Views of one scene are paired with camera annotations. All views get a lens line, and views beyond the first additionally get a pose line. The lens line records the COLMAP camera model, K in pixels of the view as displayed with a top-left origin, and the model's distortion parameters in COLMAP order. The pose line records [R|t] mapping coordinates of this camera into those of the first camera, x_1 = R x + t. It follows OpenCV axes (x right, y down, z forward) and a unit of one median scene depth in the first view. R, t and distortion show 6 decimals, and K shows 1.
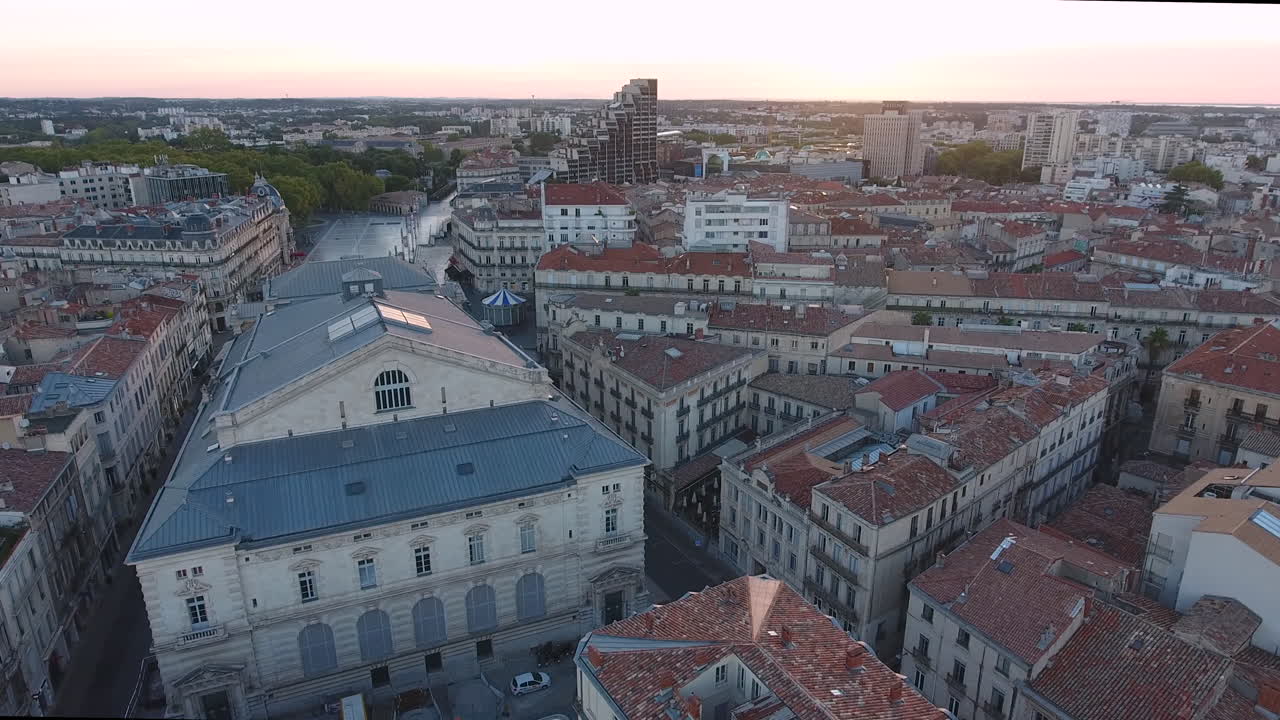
lens RADIAL K [[799.4, 0, 638.9], [0, 799.4, 342.4], [0, 0, 1]] dist [-0.022567, 0.003518]
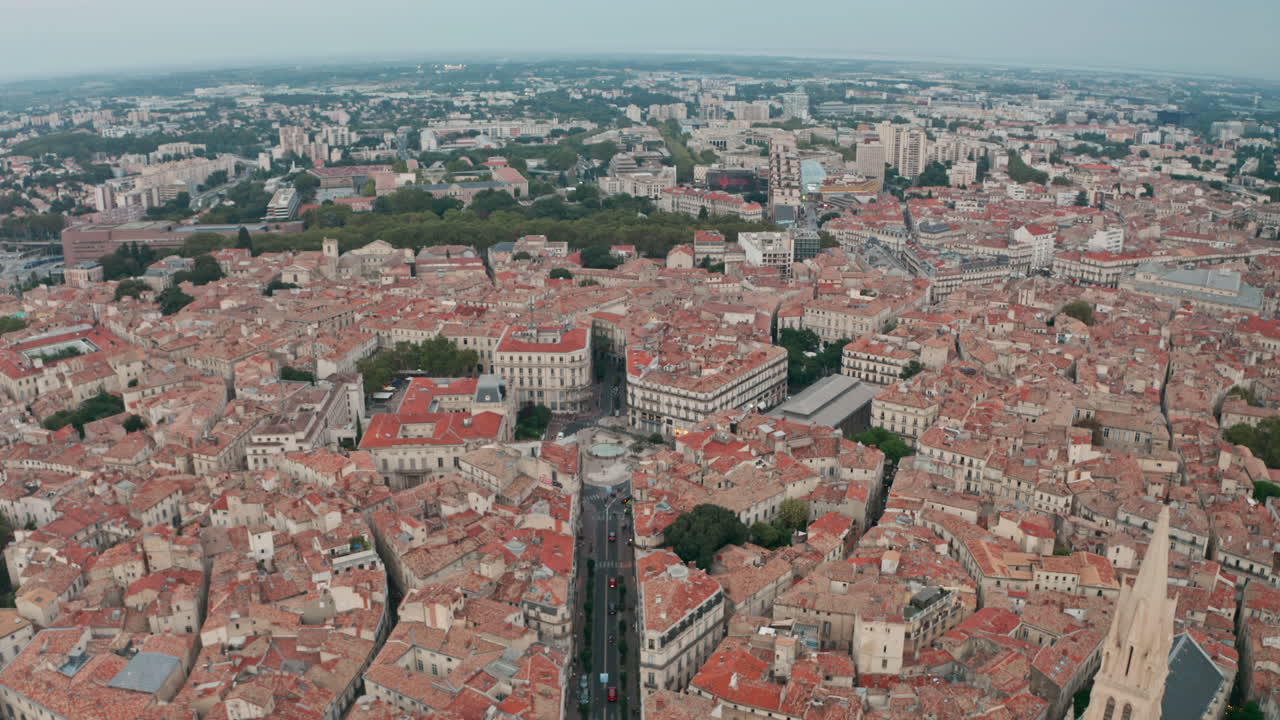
lens RADIAL K [[1037.9, 0, 640.0], [0, 1037.9, 360.0], [0, 0, 1]] dist [-0.194130, 0.029902]
pose [[0.841085, -0.165055, 0.515106, -2.624046], [0.161000, 0.985535, 0.052907, -0.155673], [-0.516387, 0.038433, 0.855492, -0.884278]]
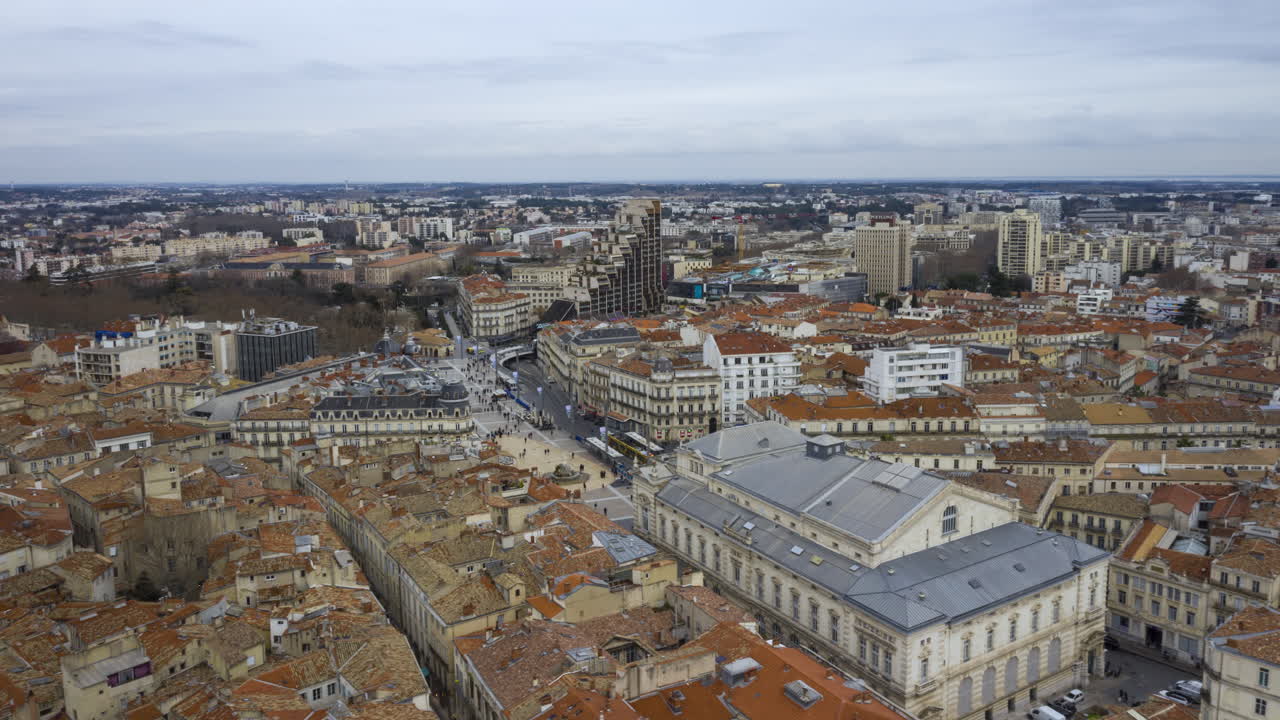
lens RADIAL K [[1018.9, 0, 637.5], [0, 1018.9, 265.3], [0, 0, 1]] dist [-0.041848, 0.012443]
pose [[0.984911, -0.025694, 0.171146, -0.453569], [0.060848, 0.977191, -0.203458, -0.020459], [-0.162015, 0.210802, 0.964009, -0.309876]]
